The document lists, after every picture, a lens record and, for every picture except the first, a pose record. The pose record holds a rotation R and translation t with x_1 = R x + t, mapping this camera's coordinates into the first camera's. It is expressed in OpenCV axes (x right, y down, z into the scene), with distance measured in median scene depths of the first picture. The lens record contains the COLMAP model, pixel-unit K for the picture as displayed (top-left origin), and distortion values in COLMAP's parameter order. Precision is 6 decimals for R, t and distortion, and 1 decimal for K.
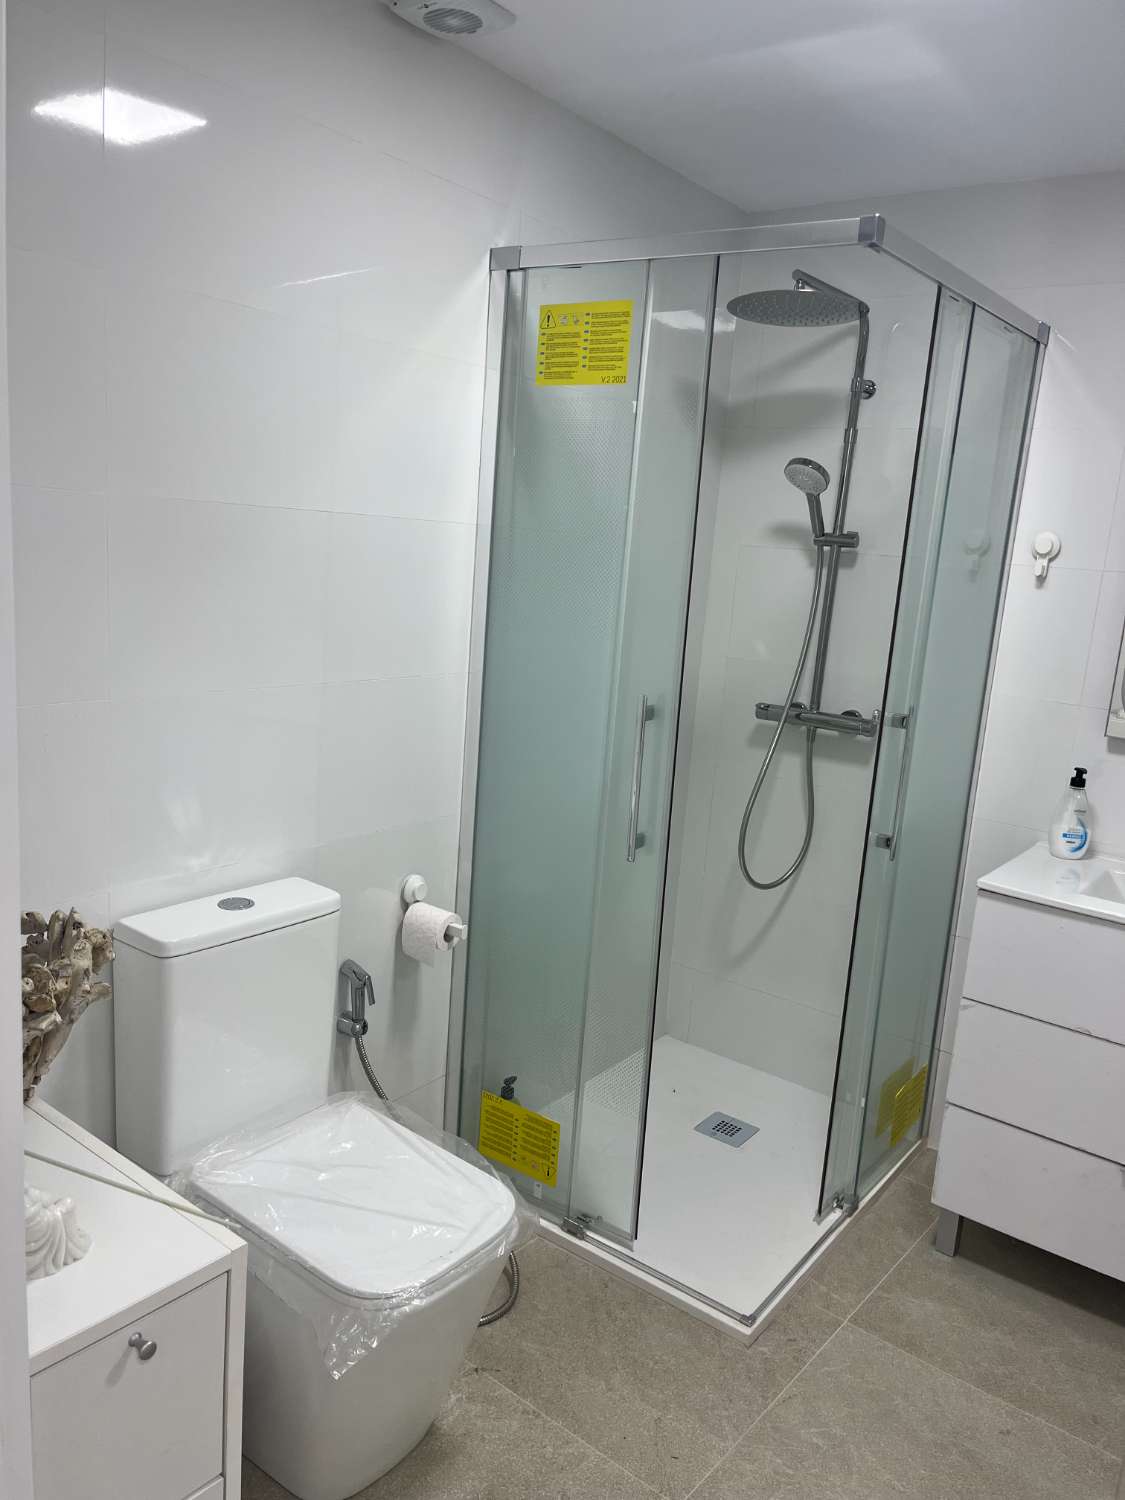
lens RADIAL K [[1137.3, 0, 567.2], [0, 1137.3, 753.4], [0, 0, 1]] dist [0.066398, -0.085905]
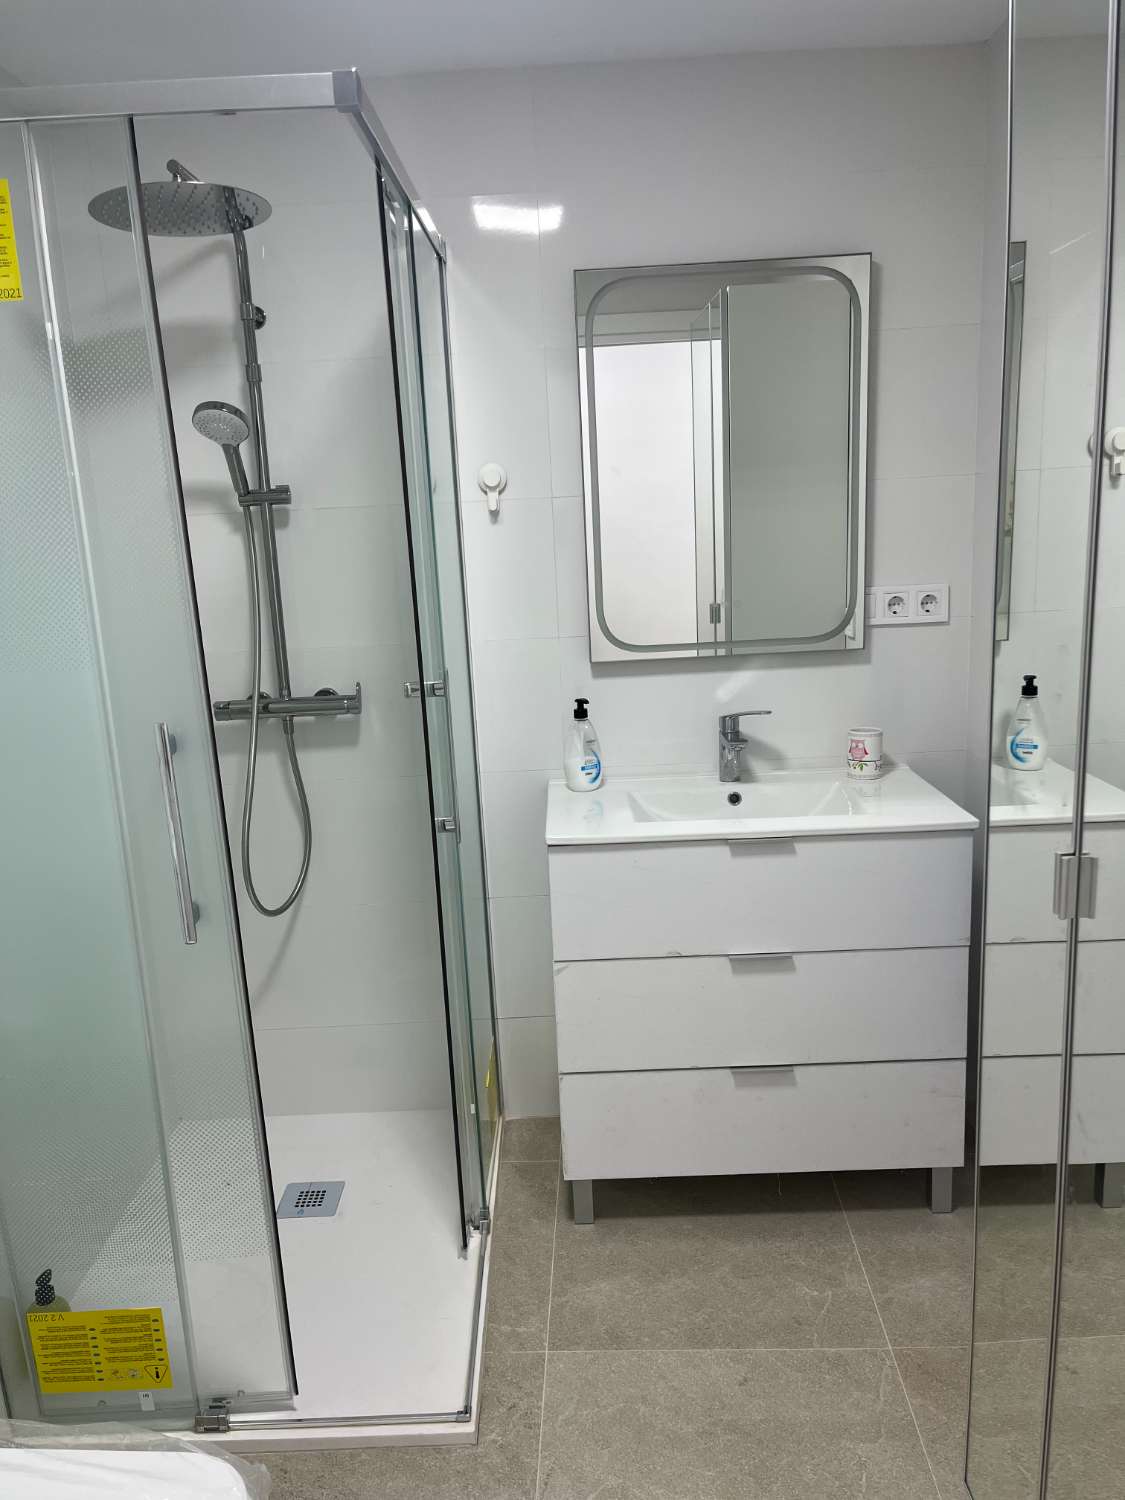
lens RADIAL K [[1137.3, 0, 568.5], [0, 1137.3, 754.9], [0, 0, 1]] dist [0.066398, -0.085905]
pose [[0.799405, -0.236768, 0.552171, -0.113475], [0.219100, 0.970665, 0.099016, -0.039334], [-0.559417, 0.041827, 0.827830, 0.195849]]
